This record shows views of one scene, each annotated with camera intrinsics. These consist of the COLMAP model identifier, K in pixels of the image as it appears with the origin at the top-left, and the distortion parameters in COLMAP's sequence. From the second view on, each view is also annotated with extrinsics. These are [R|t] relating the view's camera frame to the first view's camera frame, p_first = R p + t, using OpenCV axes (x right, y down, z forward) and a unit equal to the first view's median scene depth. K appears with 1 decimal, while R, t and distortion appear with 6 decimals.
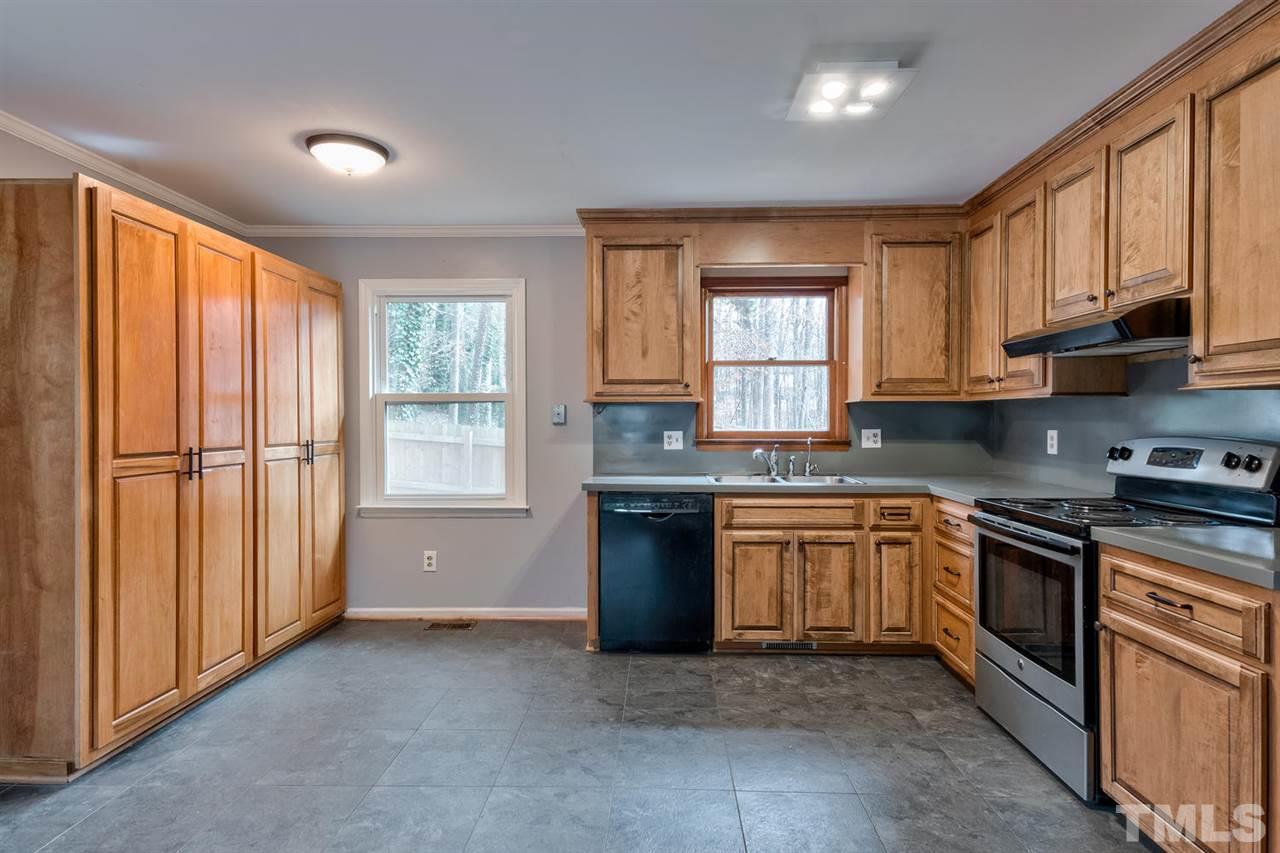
lens RADIAL K [[654.0, 0, 656.3], [0, 654.0, 425.8], [0, 0, 1]] dist [0.039064, -0.010493]
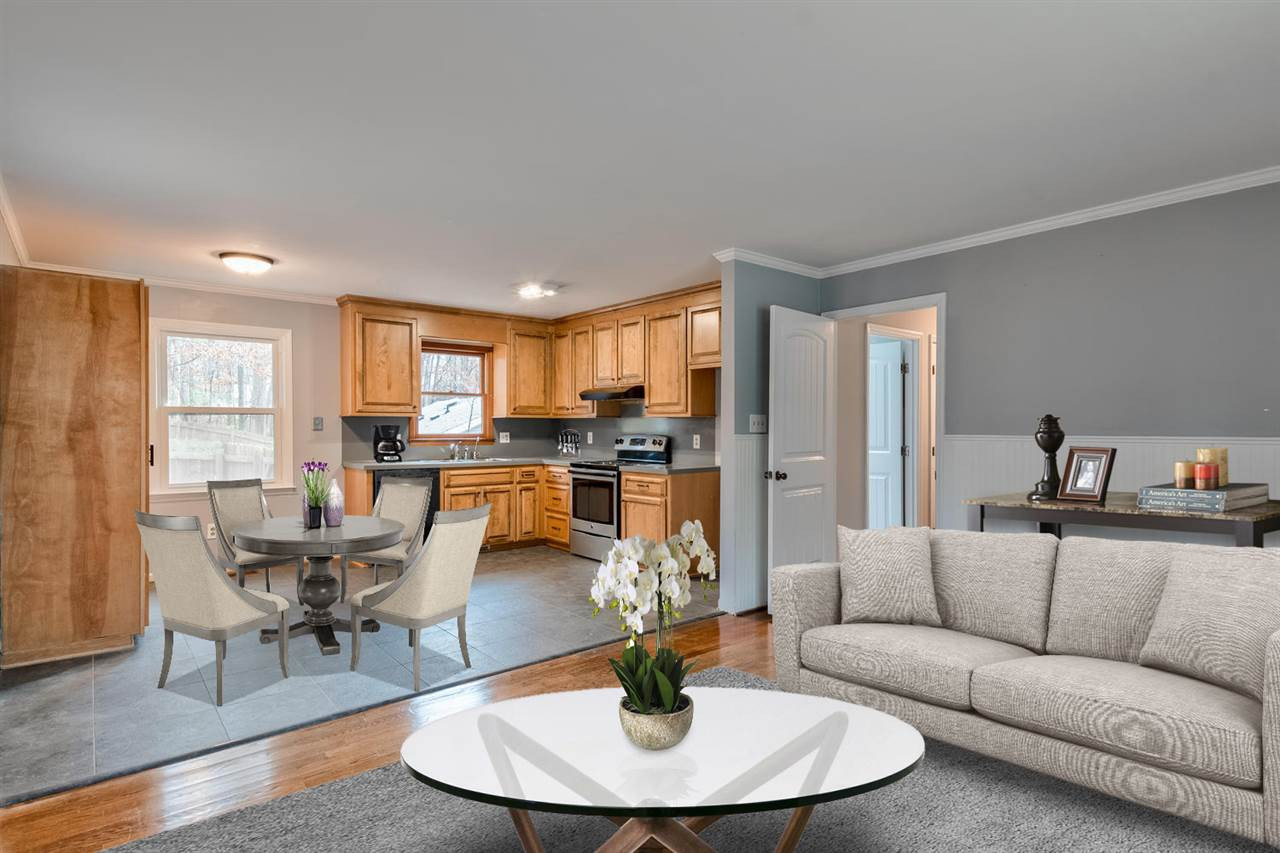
lens RADIAL K [[654.0, 0, 608.0], [0, 654.0, 433.6], [0, 0, 1]] dist [0.039064, -0.010493]
pose [[0.780519, -0.004073, 0.625119, -0.757298], [0.003273, 0.999992, 0.002429, 0.005741], [-0.625124, 0.000150, 0.780526, -0.768450]]
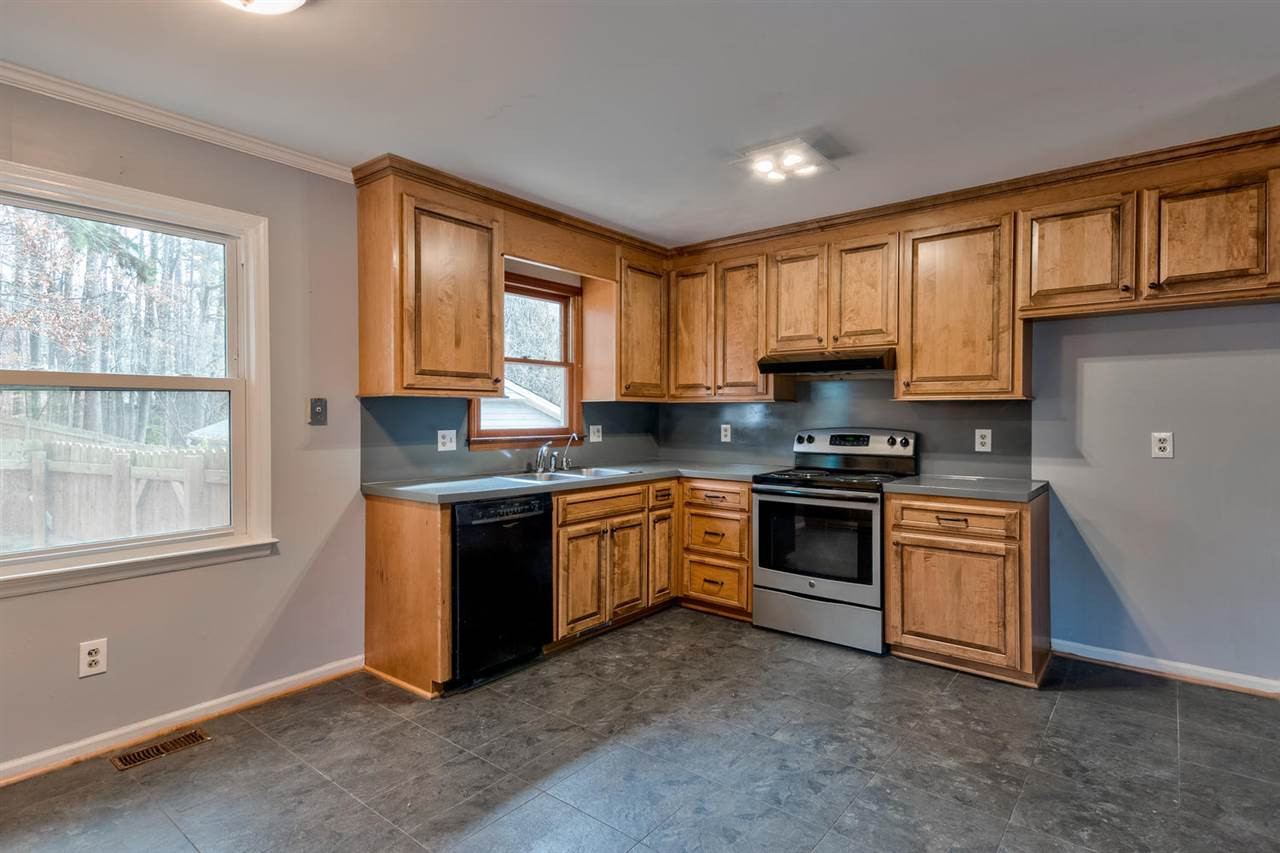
lens RADIAL K [[654.0, 0, 616.4], [0, 654.0, 417.8], [0, 0, 1]] dist [0.039064, -0.010493]
pose [[0.625816, -0.002796, 0.779965, -0.698327], [0.005614, 0.999984, -0.000920, -0.008730], [-0.779950, 0.004954, 0.625822, 0.345667]]
